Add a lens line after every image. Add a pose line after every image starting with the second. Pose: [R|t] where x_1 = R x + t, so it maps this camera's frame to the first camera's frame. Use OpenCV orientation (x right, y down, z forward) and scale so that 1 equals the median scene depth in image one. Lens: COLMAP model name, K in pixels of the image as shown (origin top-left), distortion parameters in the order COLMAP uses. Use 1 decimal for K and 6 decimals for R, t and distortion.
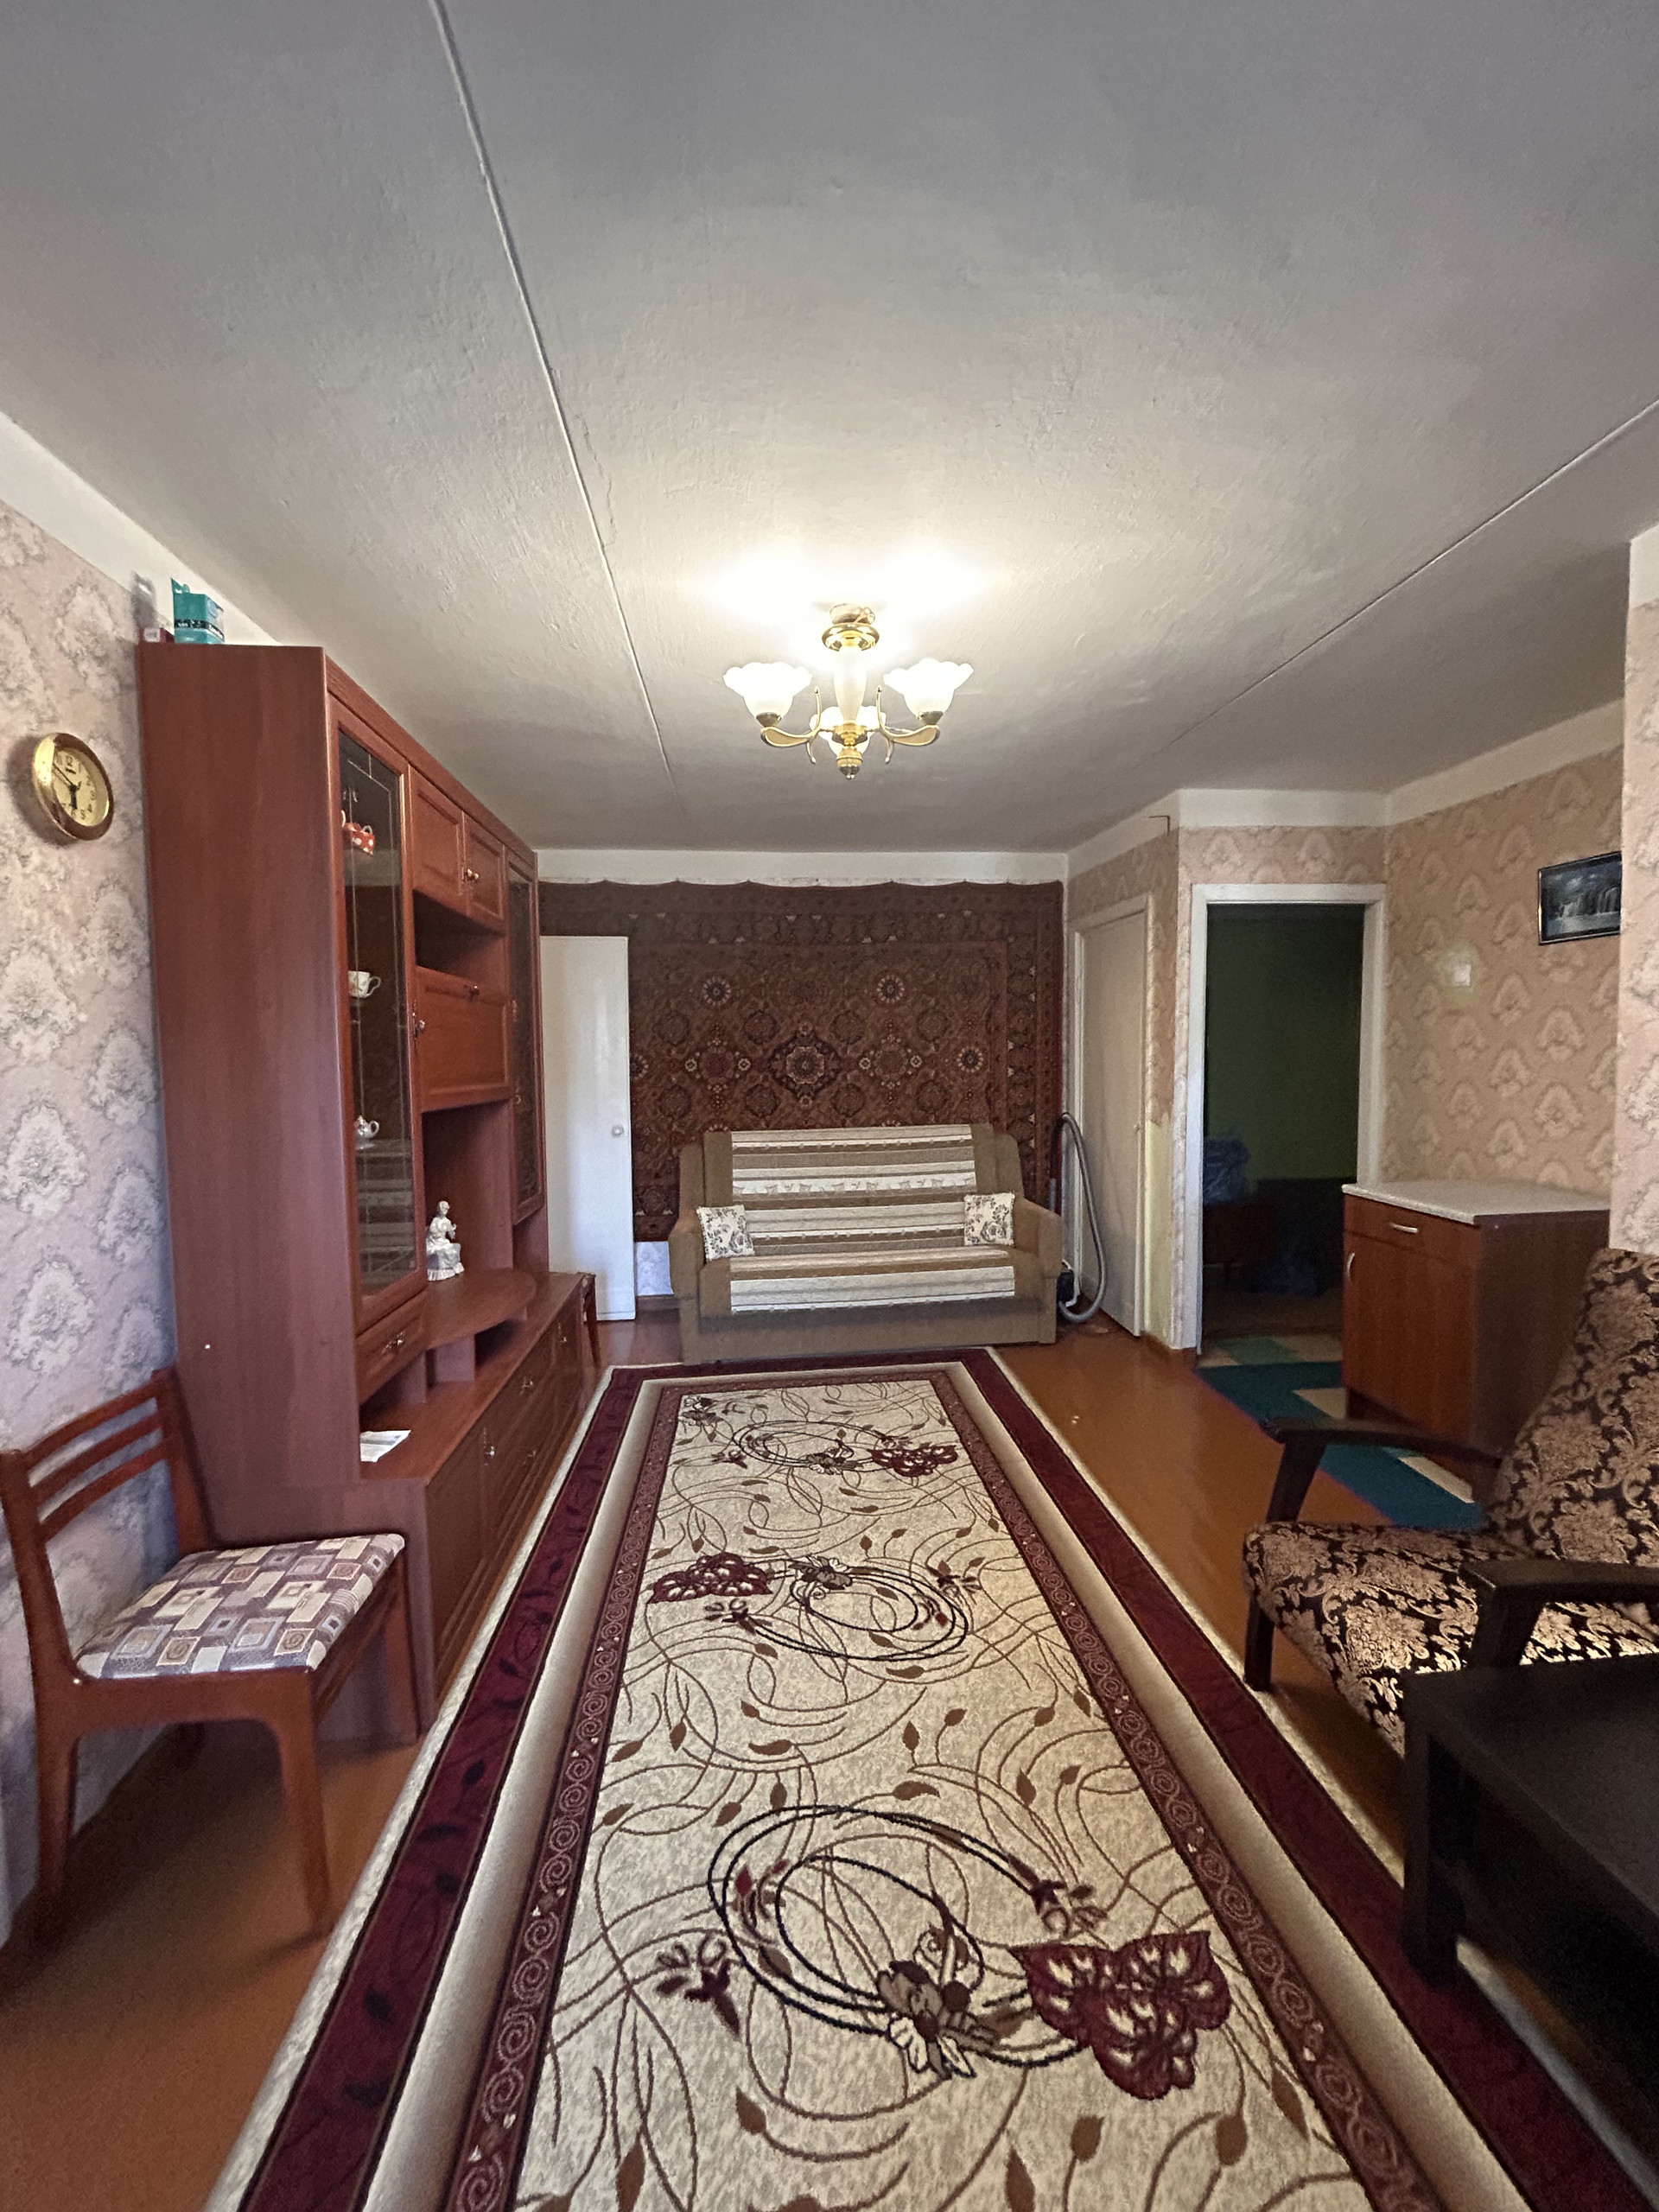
lens RADIAL K [[889.8, 0, 829.5], [0, 889.8, 1106.0], [0, 0, 1]] dist [-0.000304, -0.000032]
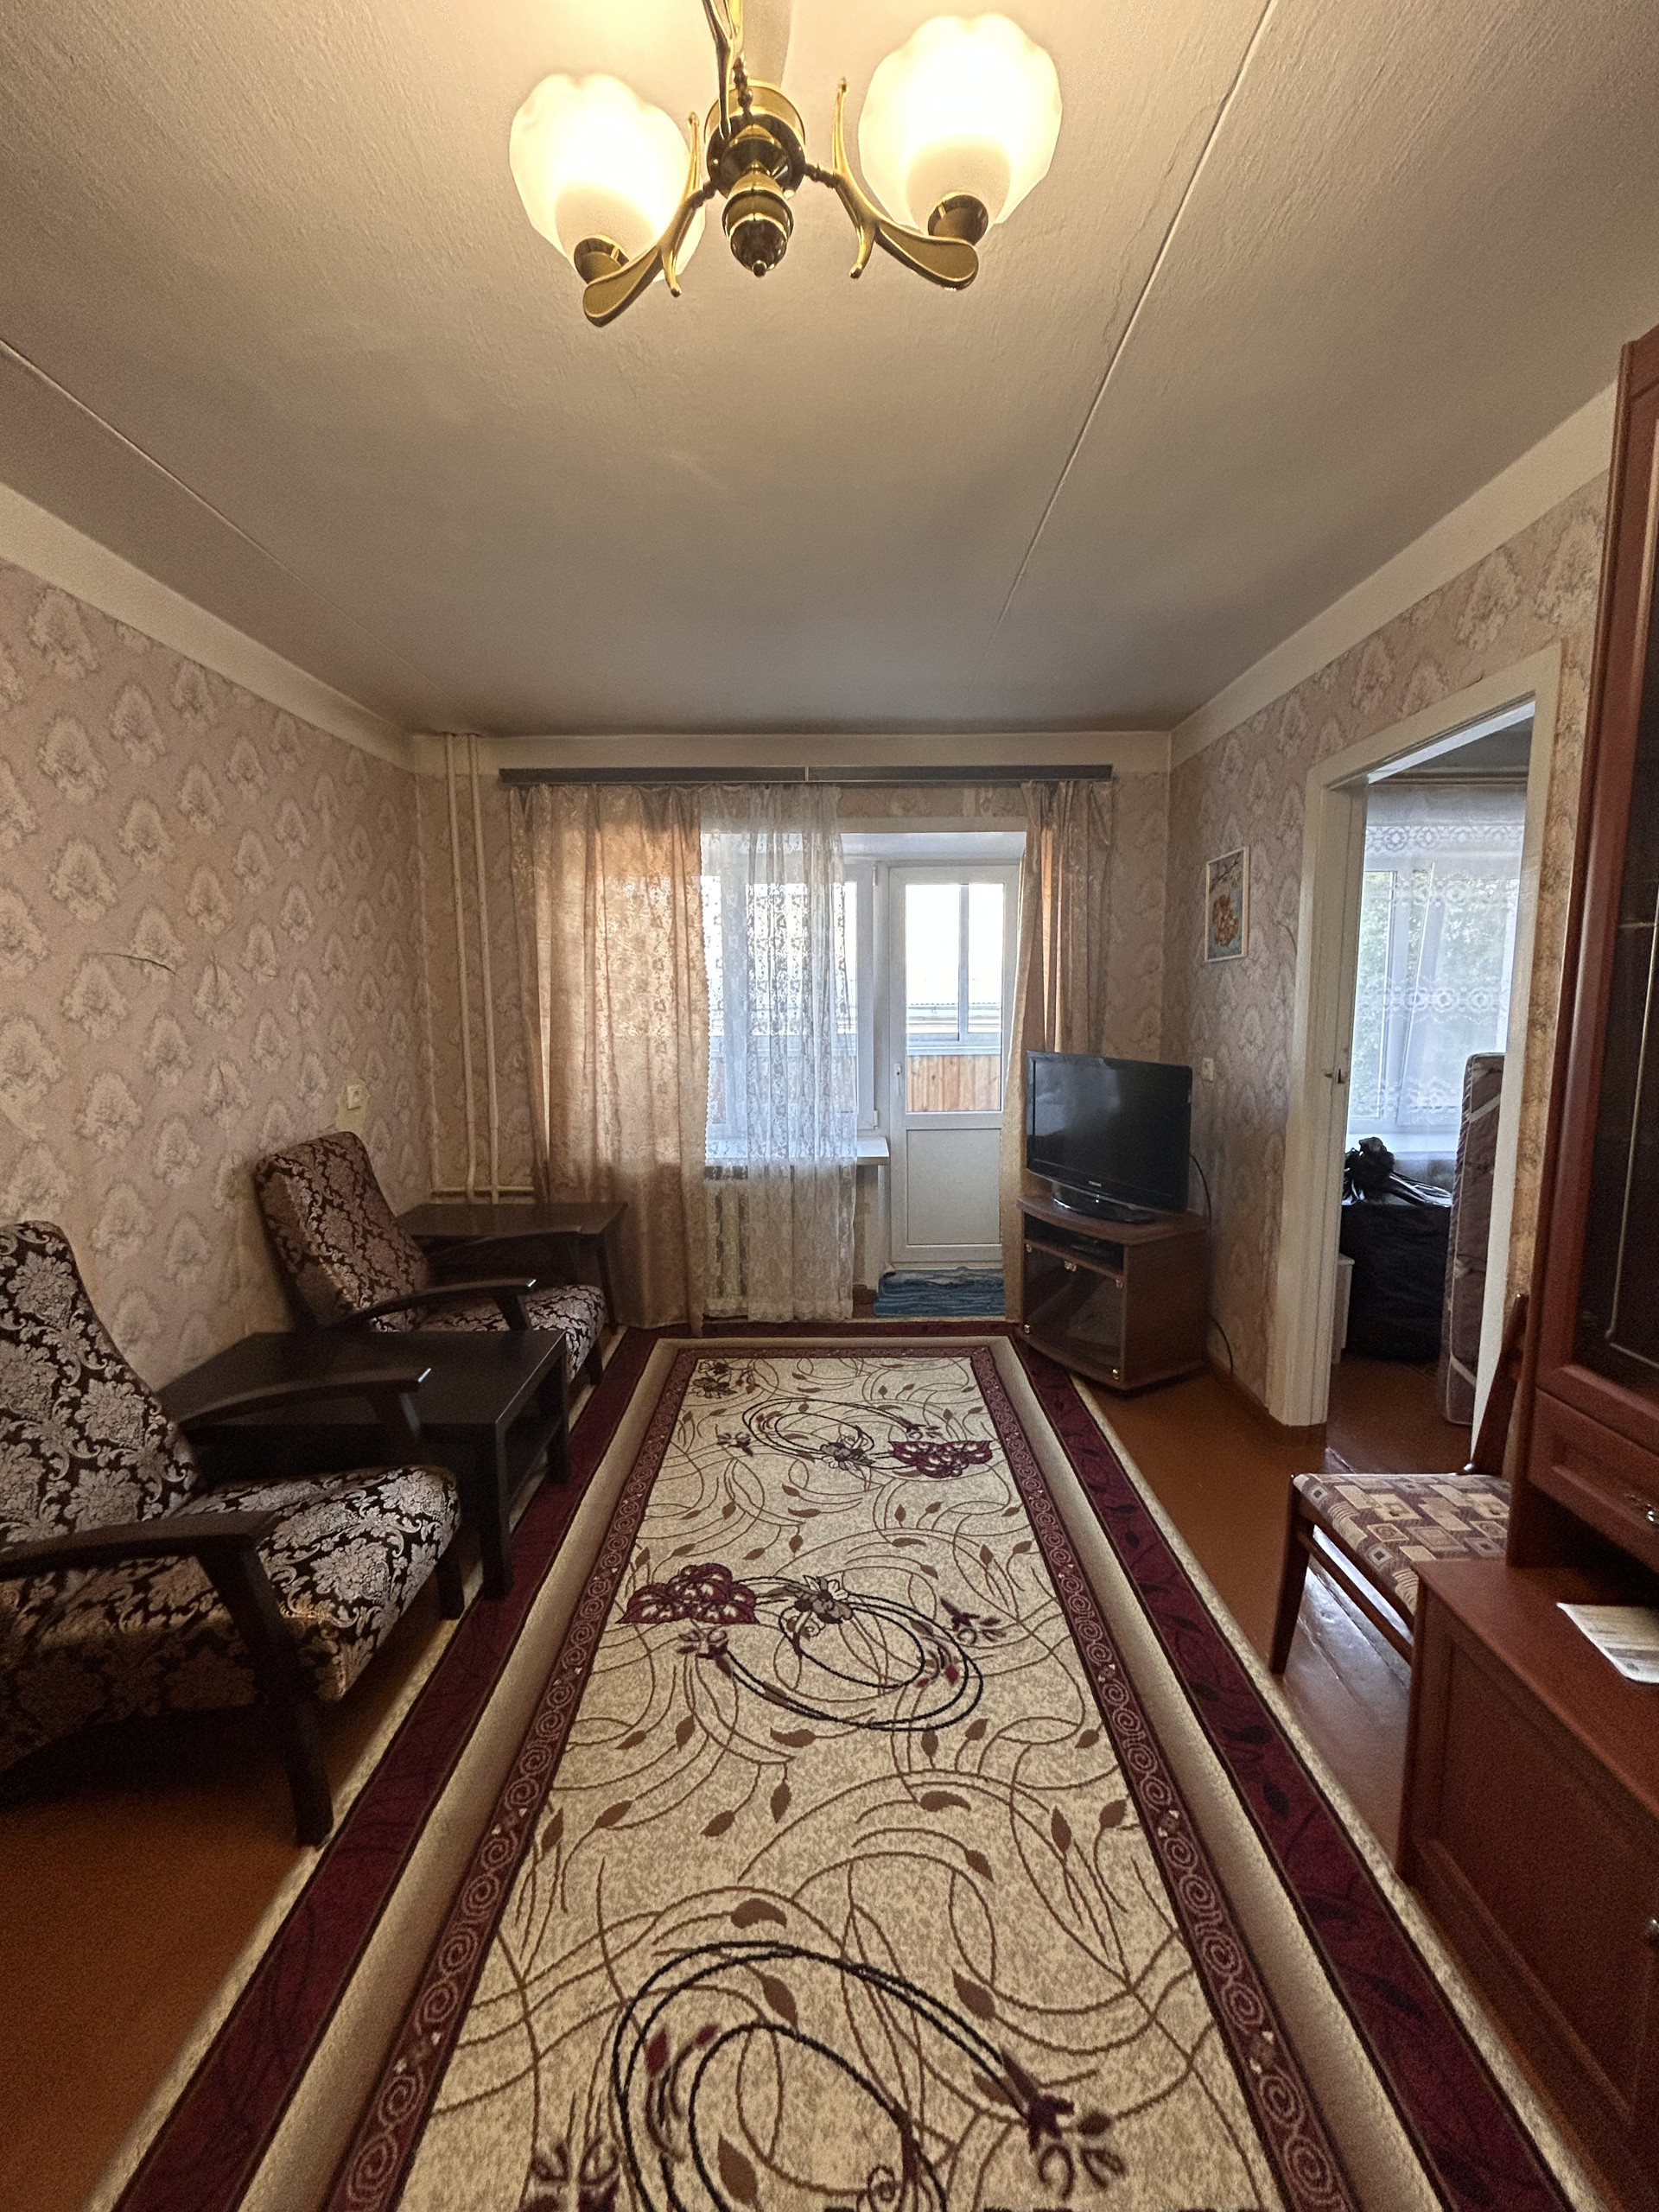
lens RADIAL K [[889.8, 0, 829.5], [0, 889.8, 1106.0], [0, 0, 1]] dist [-0.000304, -0.000032]
pose [[-0.995601, 0.013085, 0.092780, -0.049624], [0.030412, 0.981718, 0.187896, -0.122730], [-0.088625, 0.189891, -0.977797, 1.936662]]
